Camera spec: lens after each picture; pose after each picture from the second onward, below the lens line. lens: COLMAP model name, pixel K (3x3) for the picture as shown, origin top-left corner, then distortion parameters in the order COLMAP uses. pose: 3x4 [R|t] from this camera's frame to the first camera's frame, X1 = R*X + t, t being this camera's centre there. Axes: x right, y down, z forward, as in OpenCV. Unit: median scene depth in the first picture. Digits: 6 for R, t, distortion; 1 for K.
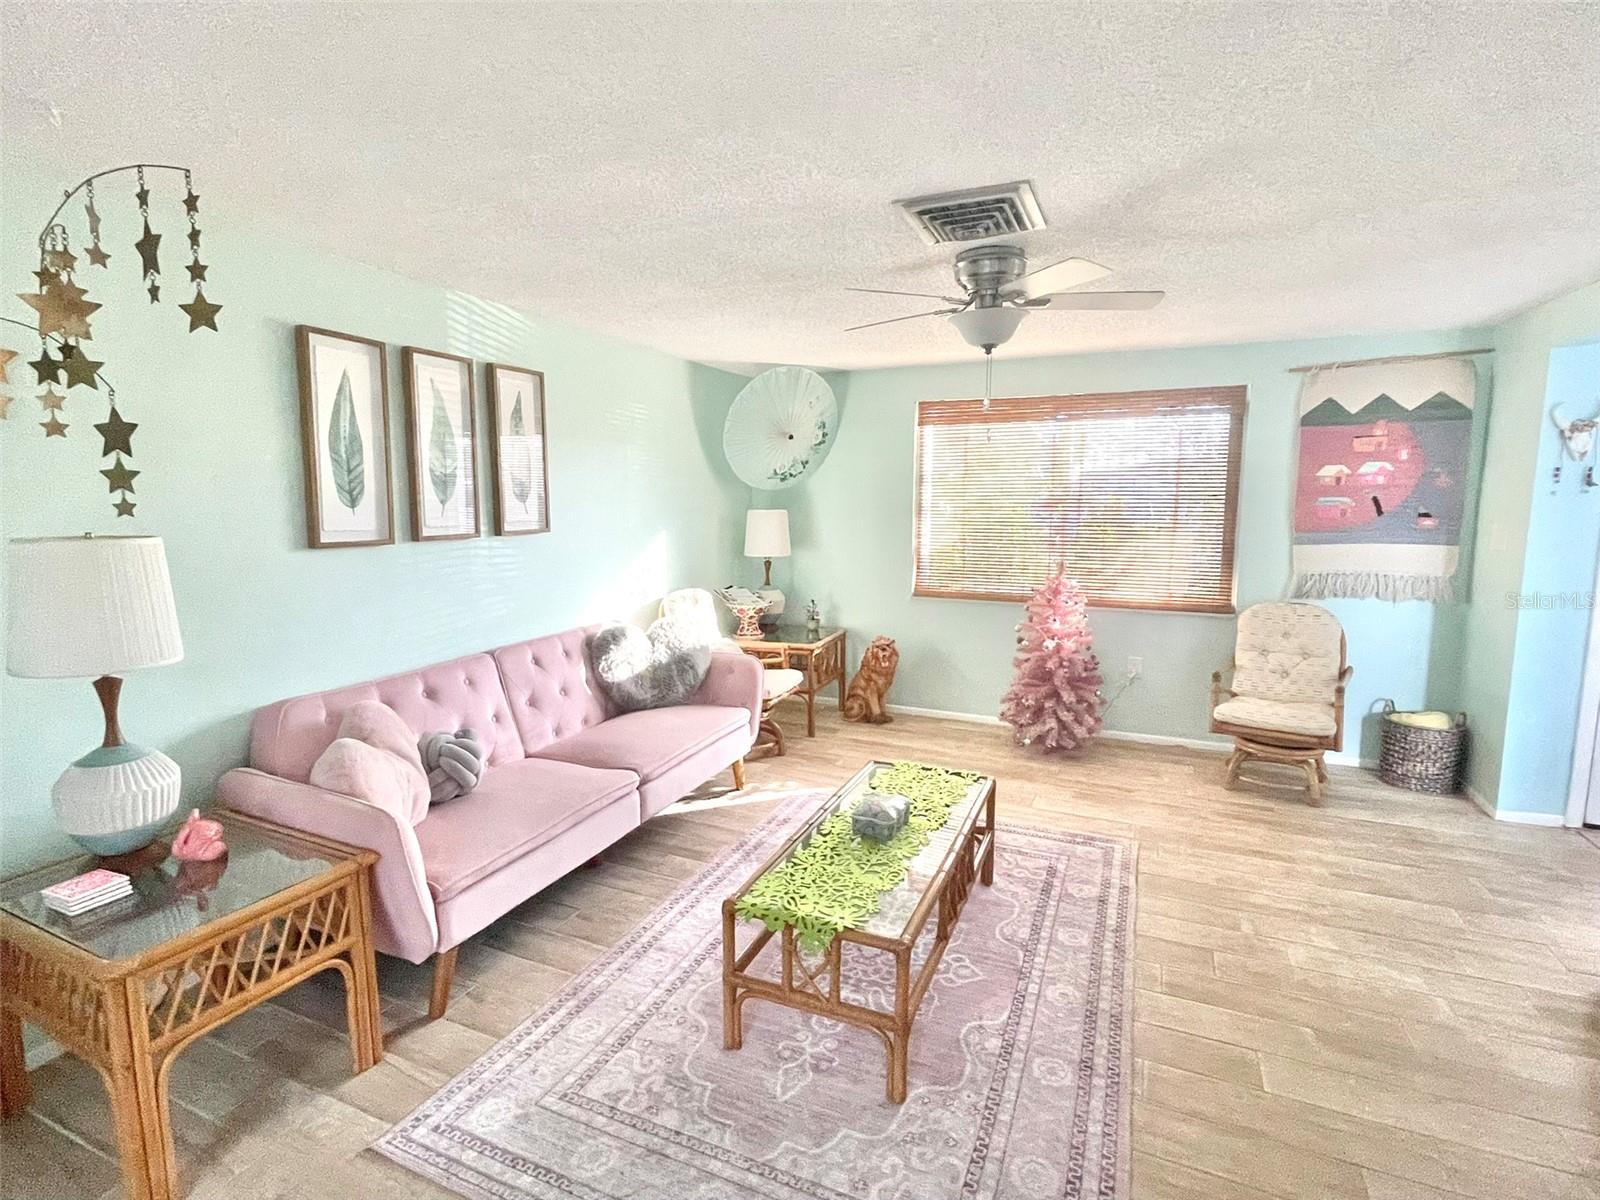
lens RADIAL K [[772.2, 0, 802.5], [0, 772.2, 595.7], [0, 0, 1]] dist [-0.003346, -0.000174]
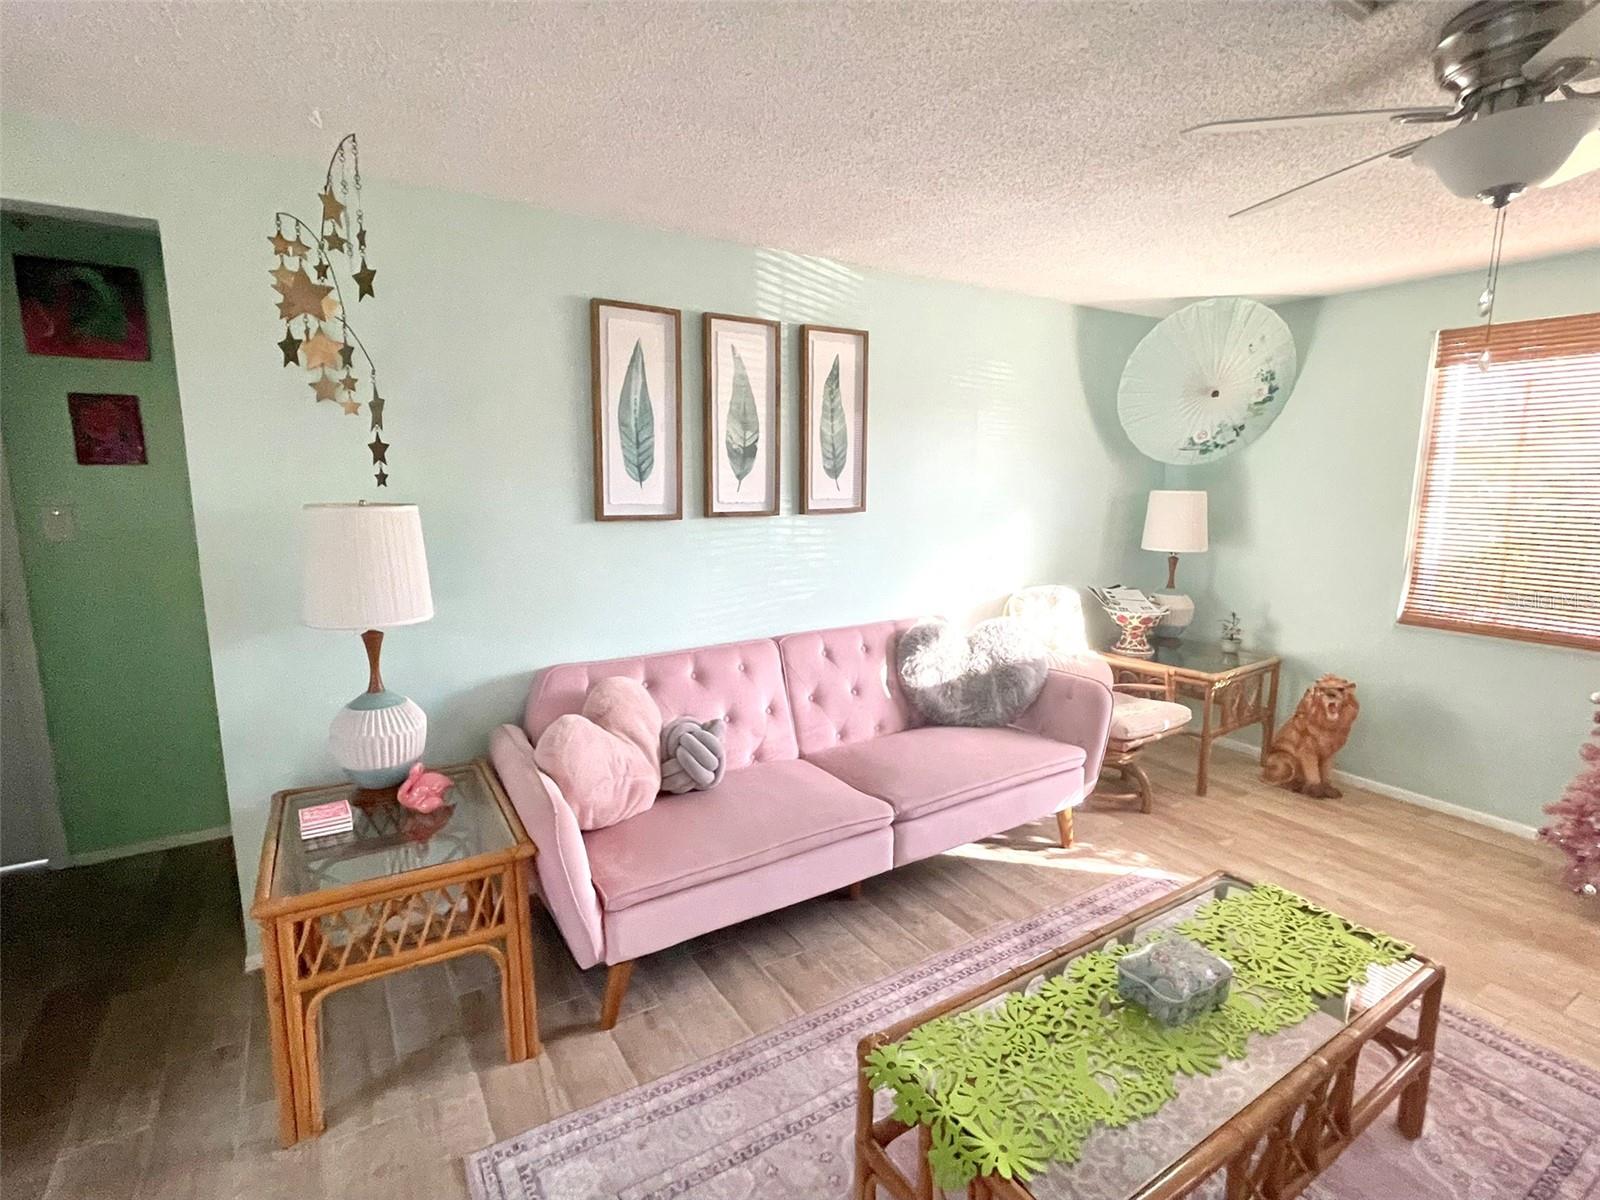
lens RADIAL K [[776.9, 0, 806.1], [0, 776.9, 596.9], [0, 0, 1]] dist [-0.000850, -0.002299]
pose [[0.830532, 0.091419, -0.549417, 0.121477], [-0.075951, 0.995812, 0.050884, -0.024906], [0.551768, -0.000532, 0.833998, 0.213775]]
